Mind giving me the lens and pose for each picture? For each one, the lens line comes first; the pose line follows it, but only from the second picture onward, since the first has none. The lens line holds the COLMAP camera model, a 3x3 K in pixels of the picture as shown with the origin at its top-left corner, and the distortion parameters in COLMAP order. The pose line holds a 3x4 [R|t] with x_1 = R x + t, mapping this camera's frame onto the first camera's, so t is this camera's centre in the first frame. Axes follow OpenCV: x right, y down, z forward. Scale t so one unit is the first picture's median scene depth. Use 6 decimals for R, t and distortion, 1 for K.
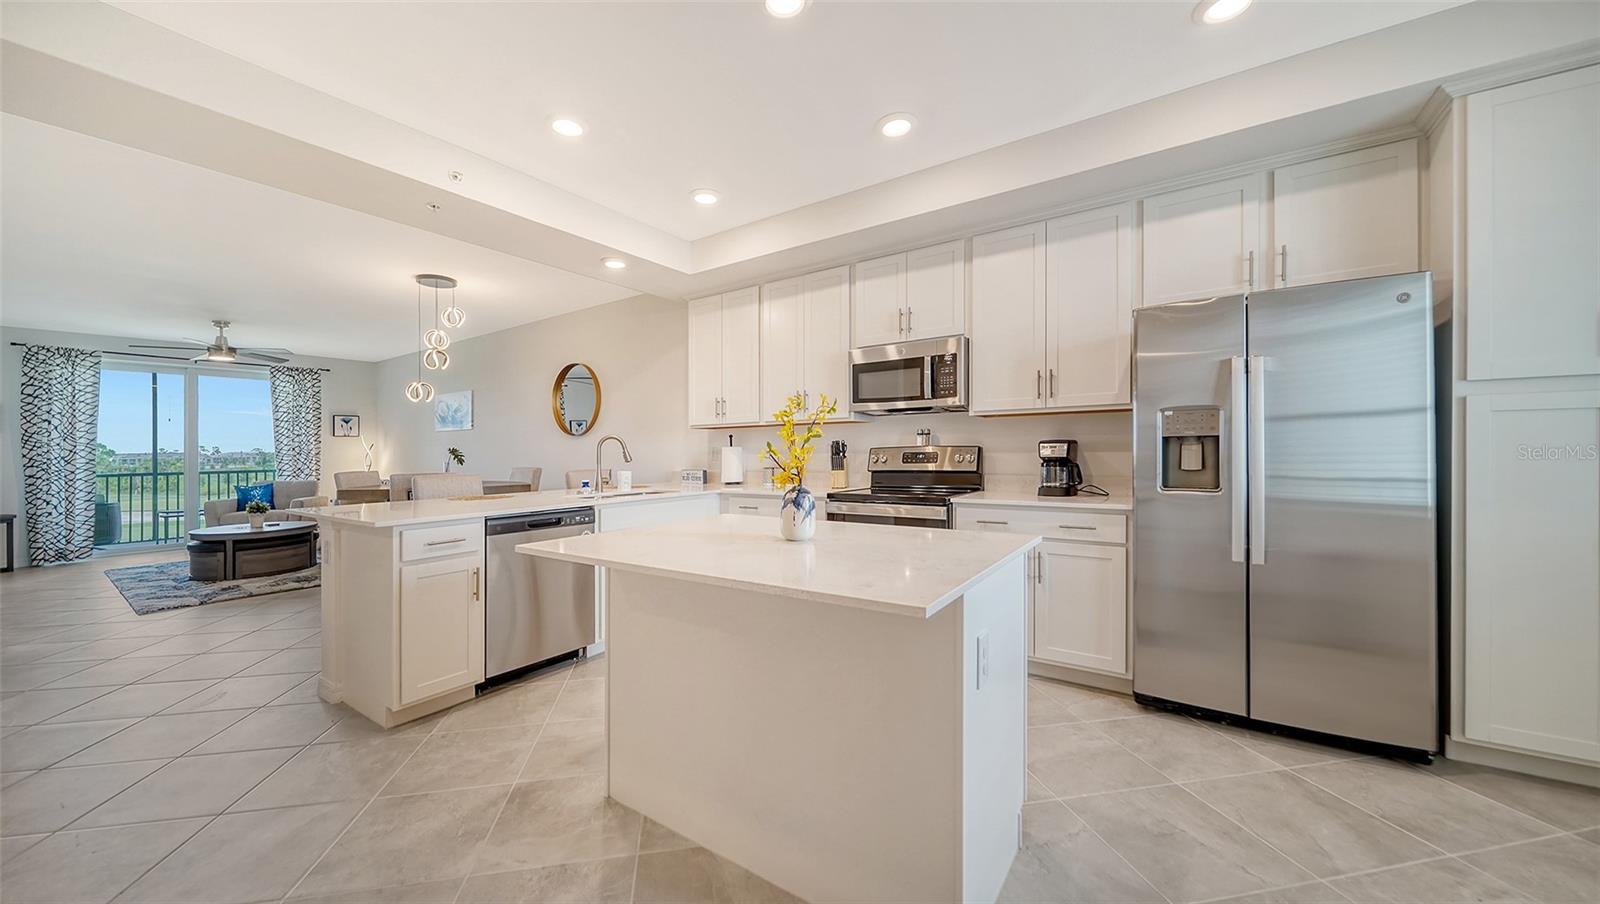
lens RADIAL K [[554.4, 0, 793.6], [0, 554.4, 460.7], [0, 0, 1]] dist [-0.001465, 0.000030]
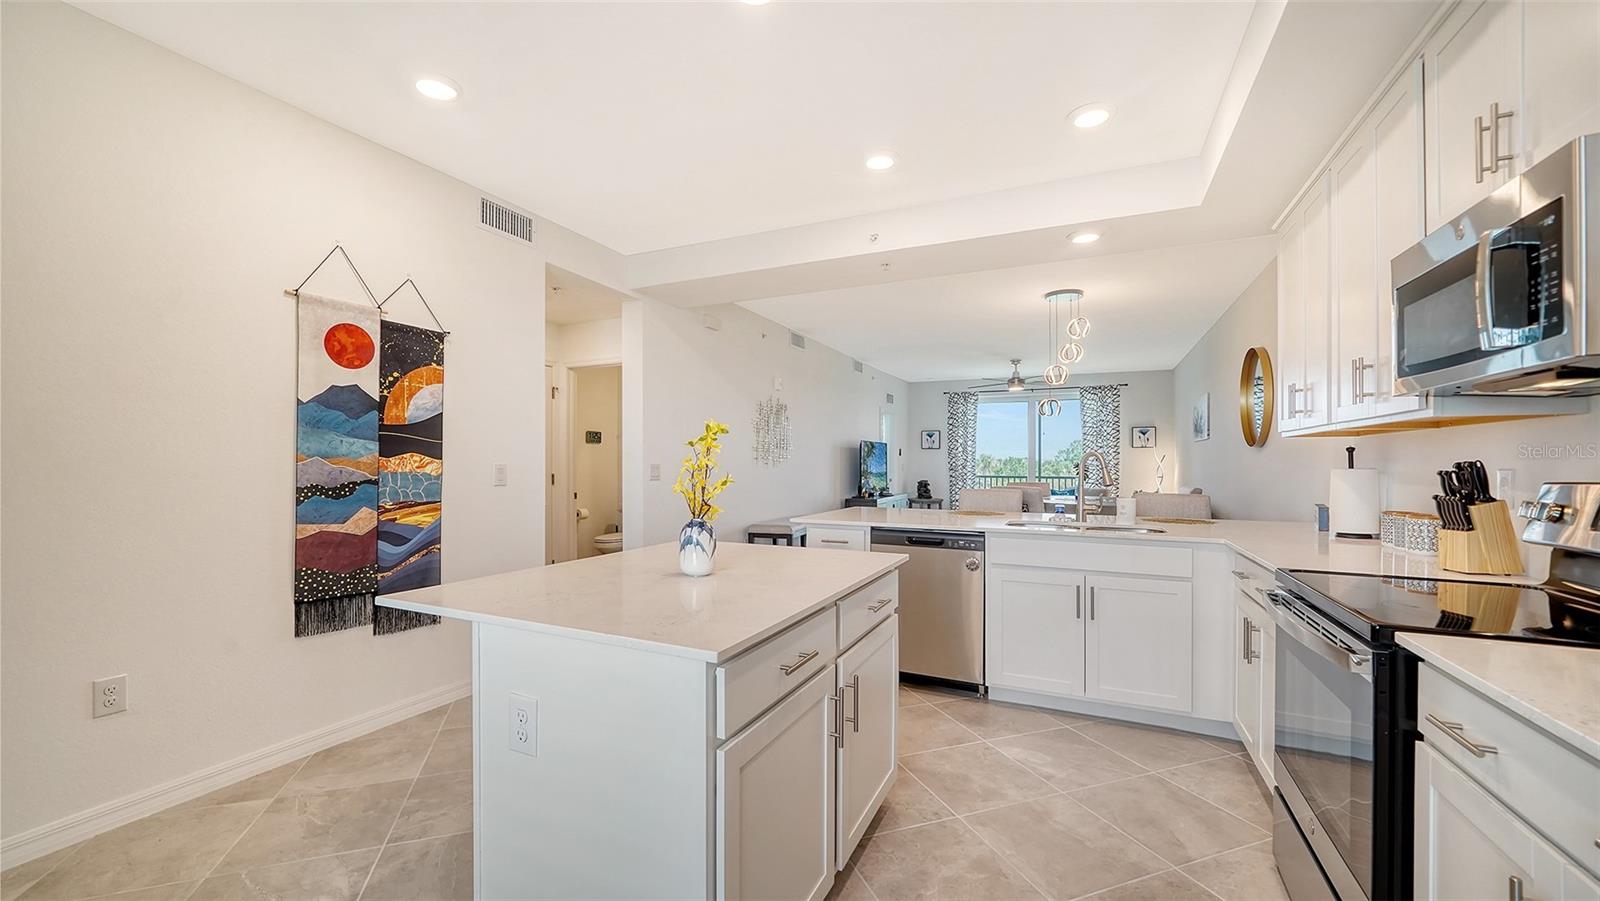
lens RADIAL K [[623.1, 0, 793.9], [0, 623.1, 459.8], [0, 0, 1]] dist [0.000214, 0.000077]
pose [[0.158436, 0.011797, -0.987299, 0.537847], [-0.026591, 0.999617, 0.007677, -0.033366], [0.987011, 0.025037, 0.158689, 0.477418]]
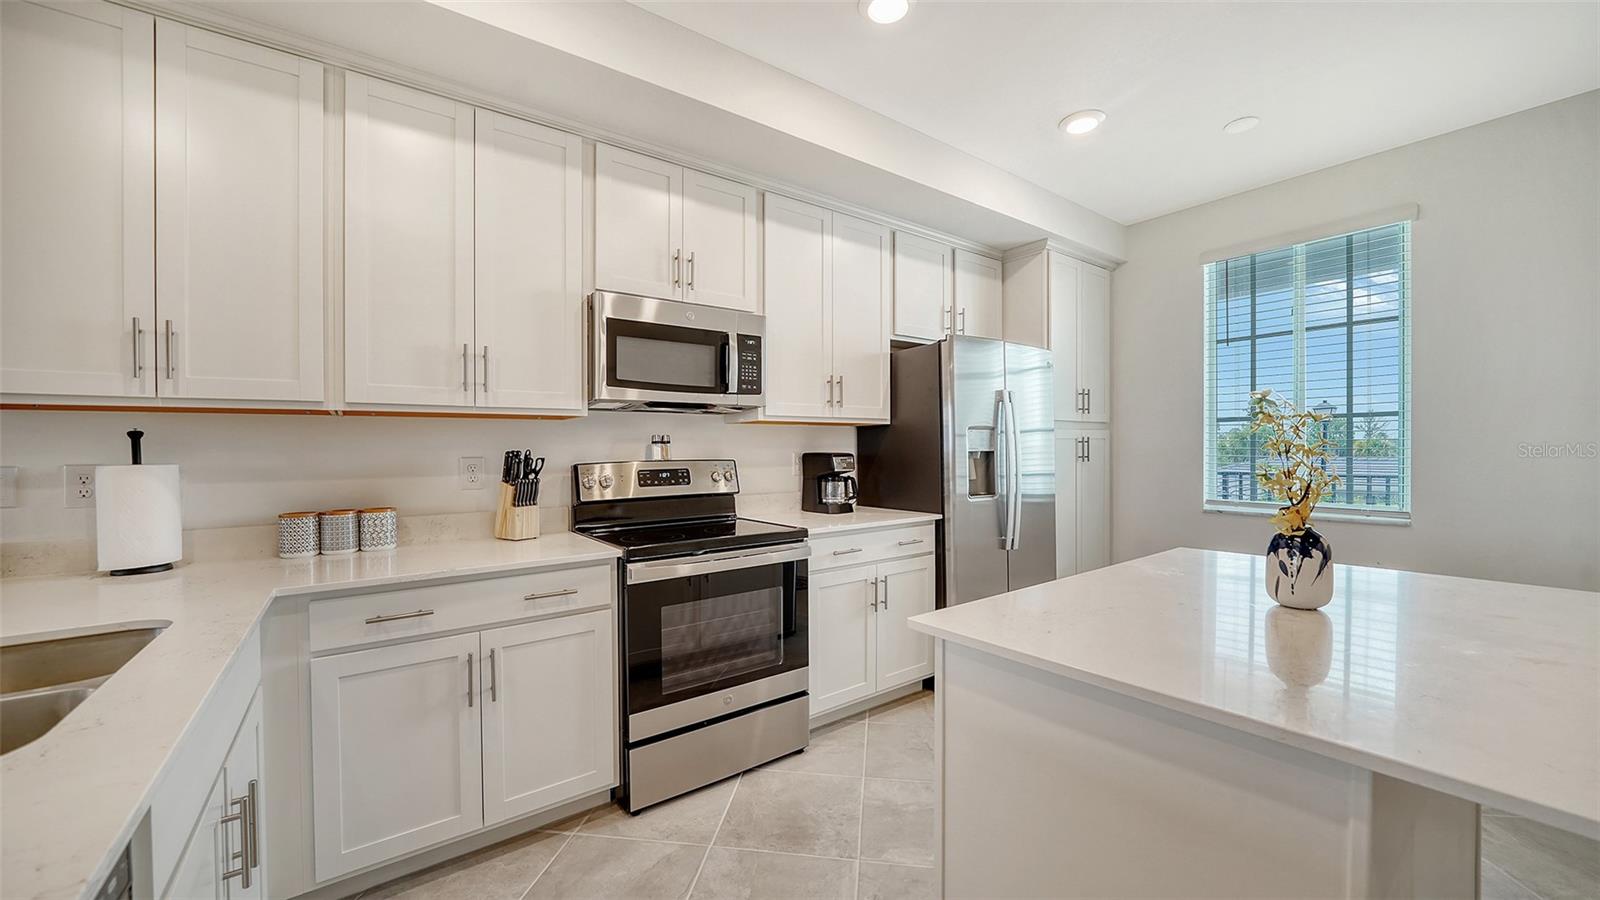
lens RADIAL K [[610.1, 0, 797.0], [0, 610.1, 453.4], [0, 0, 1]] dist [-0.015016, 0.000172]
pose [[0.321766, 0.002329, 0.946816, -0.441312], [0.027189, 0.999562, -0.011699, -0.022310], [-0.946429, 0.029507, 0.321561, 0.649143]]
